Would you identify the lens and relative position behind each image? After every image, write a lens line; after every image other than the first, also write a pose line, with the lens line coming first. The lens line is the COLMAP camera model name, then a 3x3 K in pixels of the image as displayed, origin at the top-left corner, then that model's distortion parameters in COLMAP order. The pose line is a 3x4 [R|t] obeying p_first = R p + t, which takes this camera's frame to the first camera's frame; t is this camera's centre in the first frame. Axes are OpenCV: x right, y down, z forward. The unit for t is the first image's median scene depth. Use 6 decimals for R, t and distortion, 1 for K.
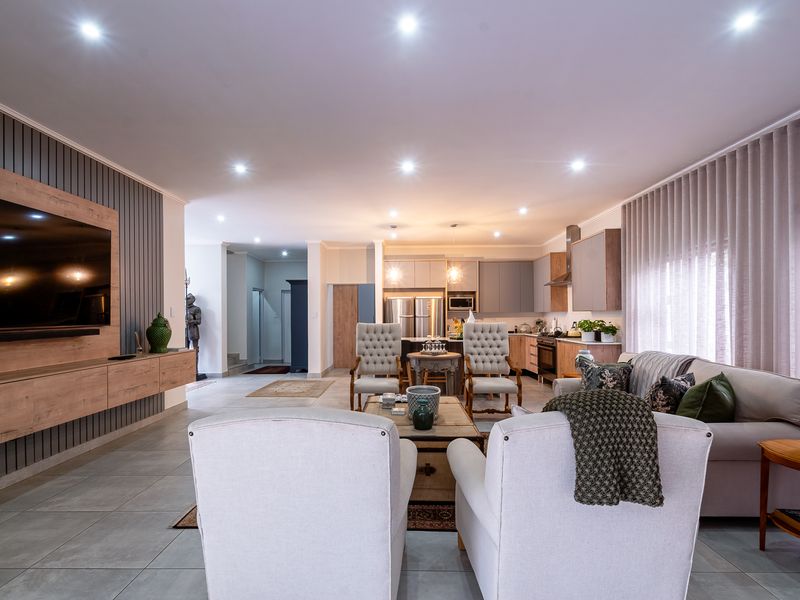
lens RADIAL K [[413.8, 0, 399.4], [0, 413.8, 303.4], [0, 0, 1]] dist [0.004631, -0.000052]
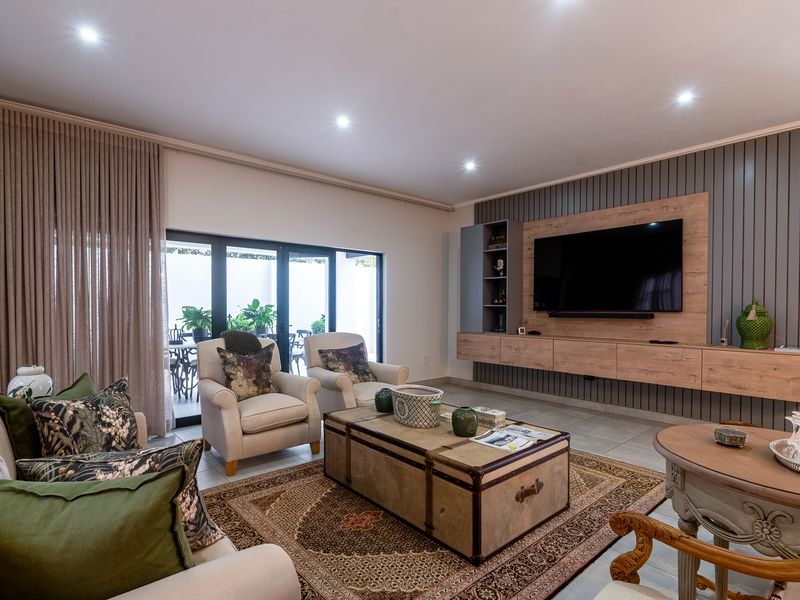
lens RADIAL K [[413.8, 0, 399.3], [0, 413.8, 304.9], [0, 0, 1]] dist [0.004631, -0.000052]
pose [[-0.745533, 0.003567, -0.666459, 0.542127], [0.022065, 0.999570, -0.019332, 0.043529], [0.666103, -0.029118, -0.745291, 1.384528]]
